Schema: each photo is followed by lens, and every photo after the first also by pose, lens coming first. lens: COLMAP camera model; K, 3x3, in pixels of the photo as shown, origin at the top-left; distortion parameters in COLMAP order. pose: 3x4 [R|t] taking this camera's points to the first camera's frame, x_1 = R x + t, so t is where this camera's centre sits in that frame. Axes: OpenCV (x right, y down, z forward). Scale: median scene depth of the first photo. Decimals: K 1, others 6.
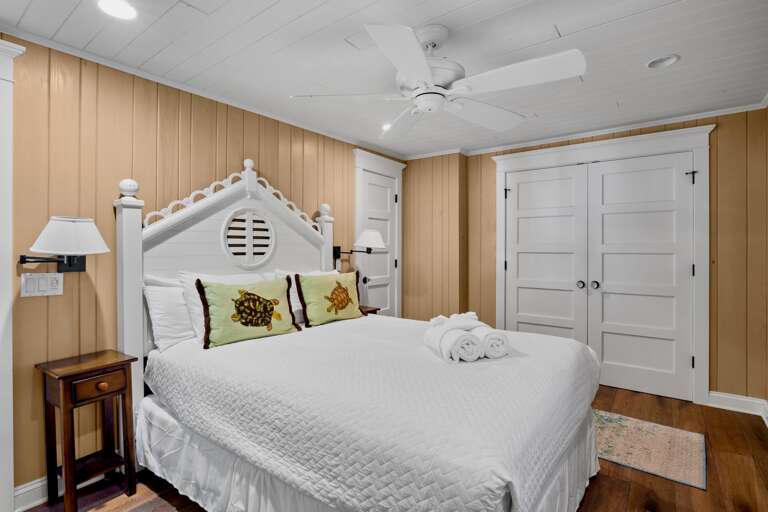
lens RADIAL K [[380.4, 0, 384.2], [0, 380.4, 237.2], [0, 0, 1]] dist [-0.004747, -0.000879]
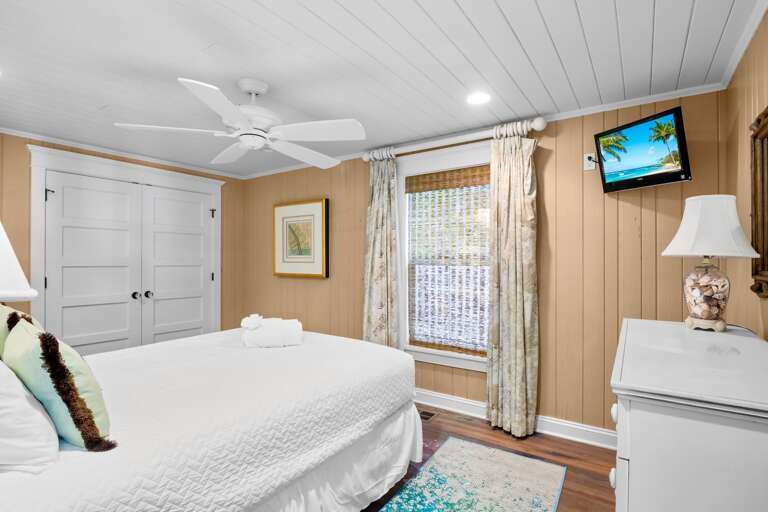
lens RADIAL K [[377.1, 0, 384.0], [0, 377.1, 256.0], [0, 0, 1]] dist [-0.040831, -0.000187]
pose [[-0.045953, 0.012300, 0.998868, -0.631622], [-0.029589, 0.999469, -0.013669, 0.007085], [-0.998505, -0.030184, -0.045565, 0.392930]]
